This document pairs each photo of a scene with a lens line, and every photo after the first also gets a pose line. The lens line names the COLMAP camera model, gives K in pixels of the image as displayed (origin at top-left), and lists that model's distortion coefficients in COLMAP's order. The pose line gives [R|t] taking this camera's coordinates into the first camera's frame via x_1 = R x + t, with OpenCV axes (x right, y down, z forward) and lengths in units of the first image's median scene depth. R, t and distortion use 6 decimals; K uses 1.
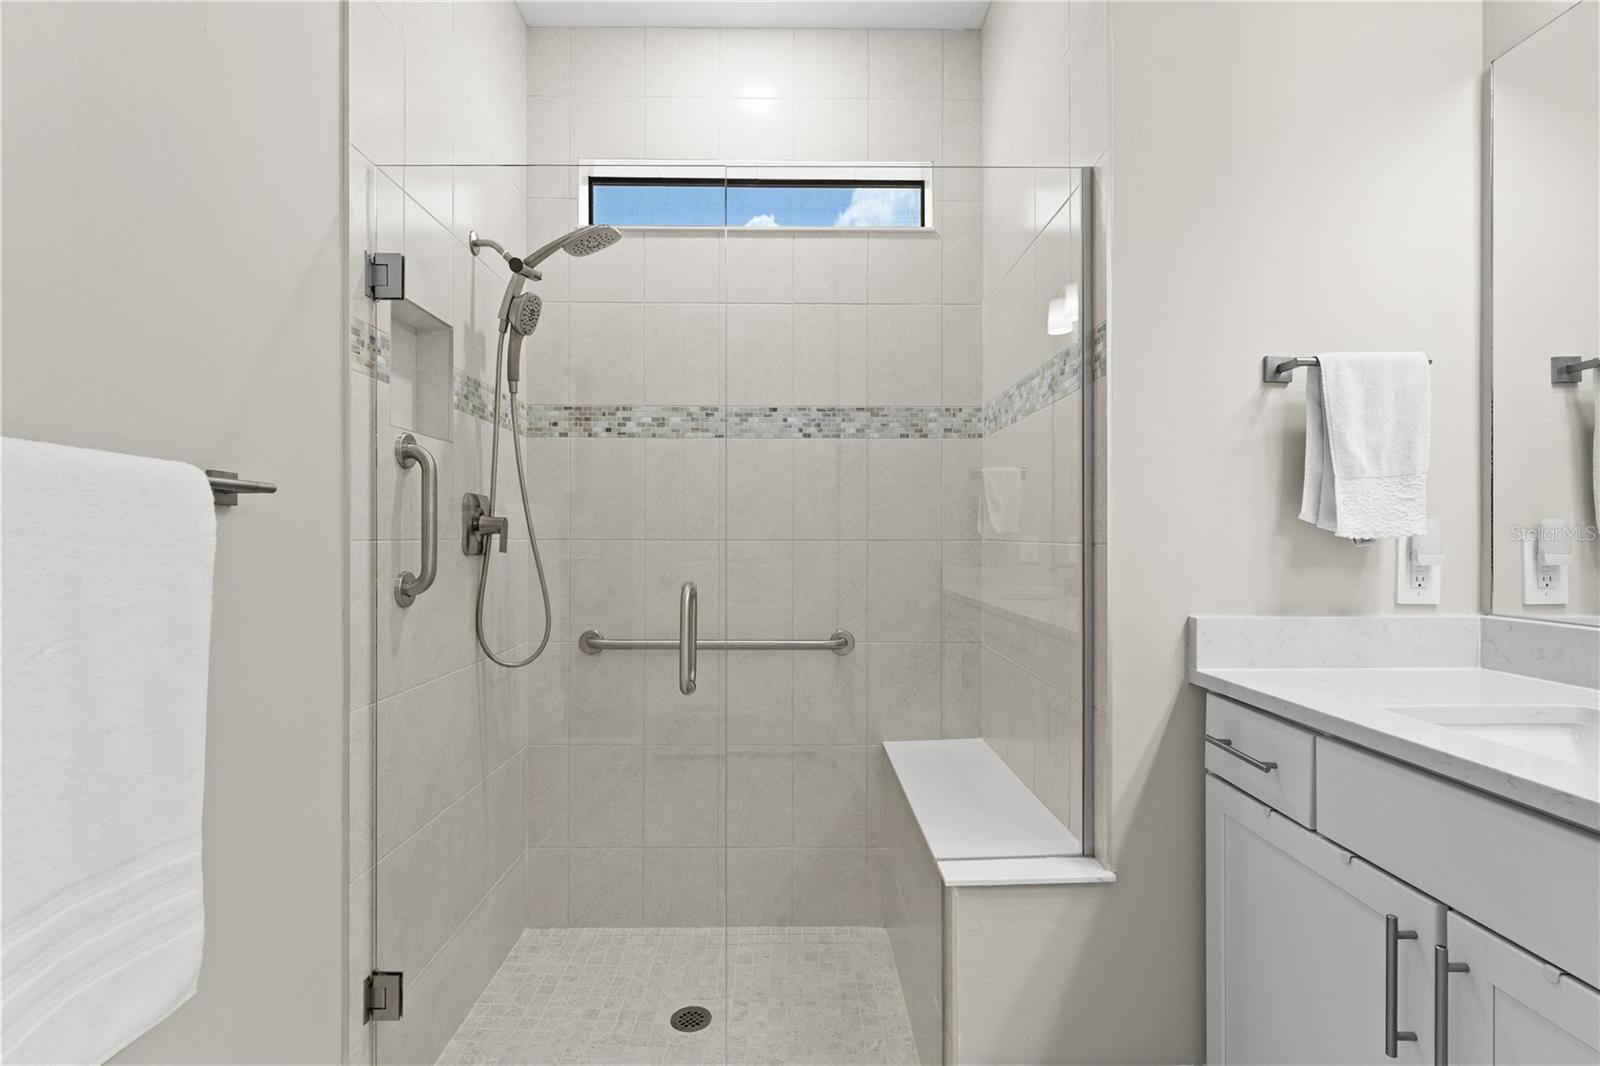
lens RADIAL K [[747.5, 0, 796.6], [0, 747.5, 538.6], [0, 0, 1]] dist [-0.000525, -0.000501]
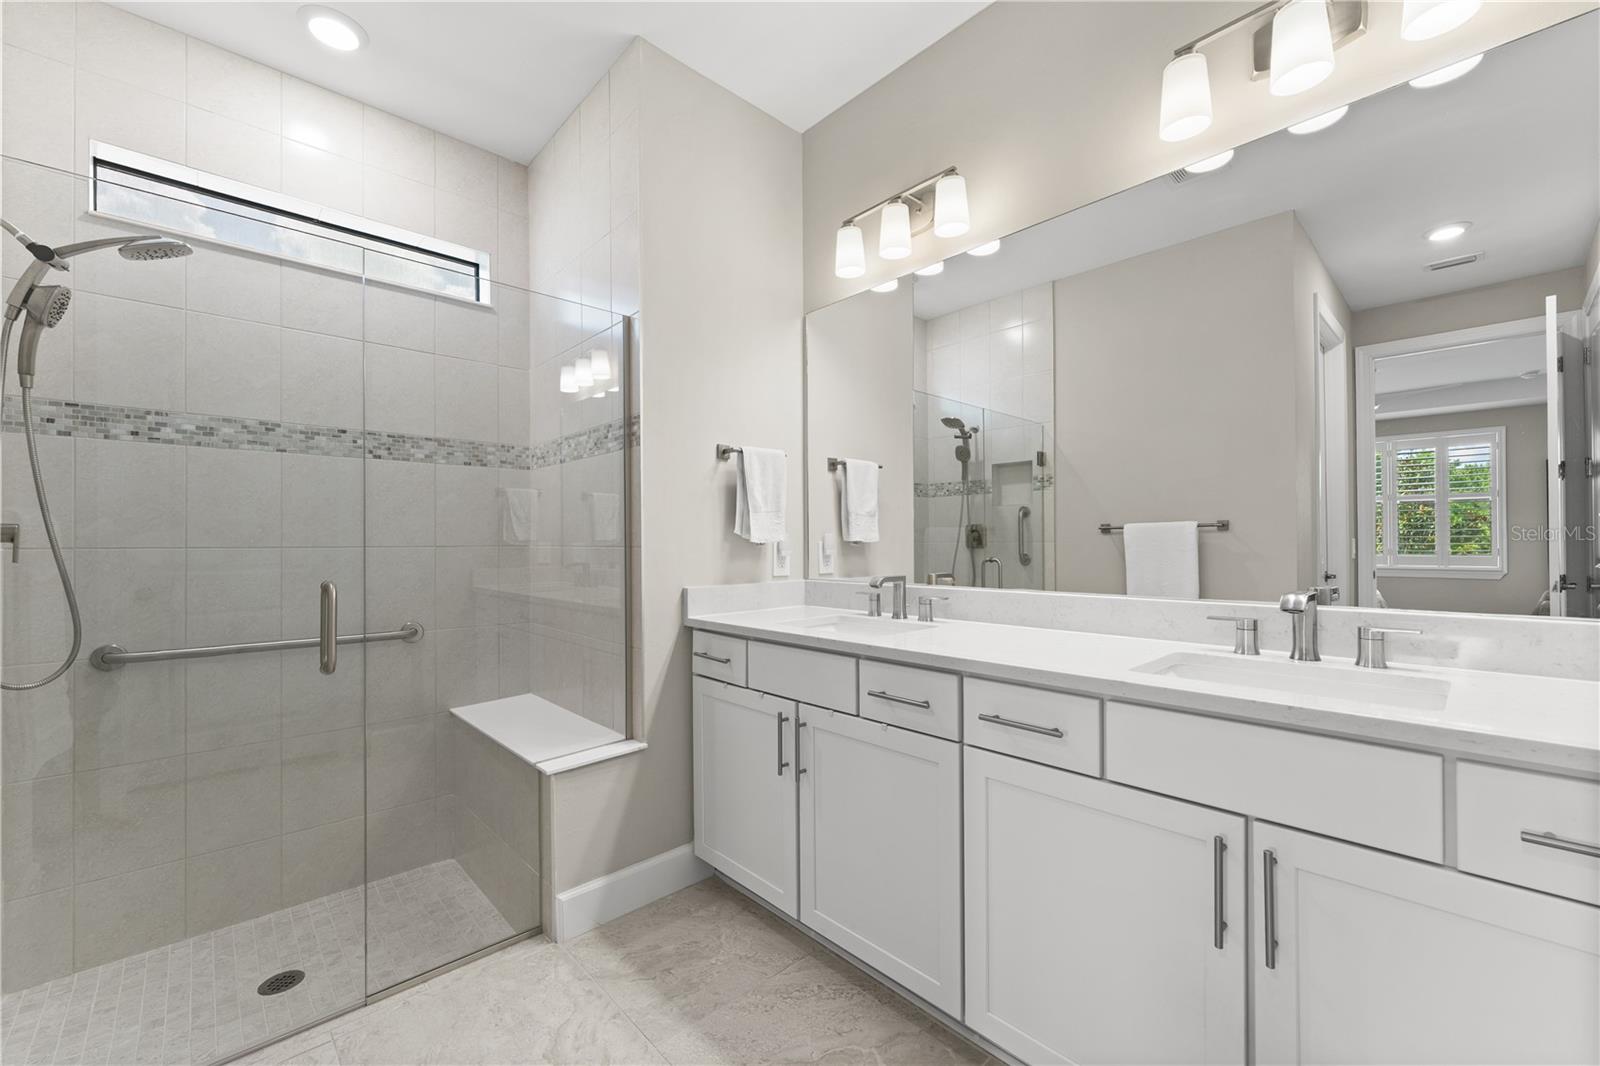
lens RADIAL K [[646.2, 0, 800.0], [0, 646.2, 533.0], [0, 0, 1]] dist [-0.000100, -0.000144]
pose [[0.731611, 0.005980, 0.681696, -0.227561], [0.006545, 0.999854, -0.015796, 0.001017], [-0.681691, 0.016019, 0.731465, -0.219362]]
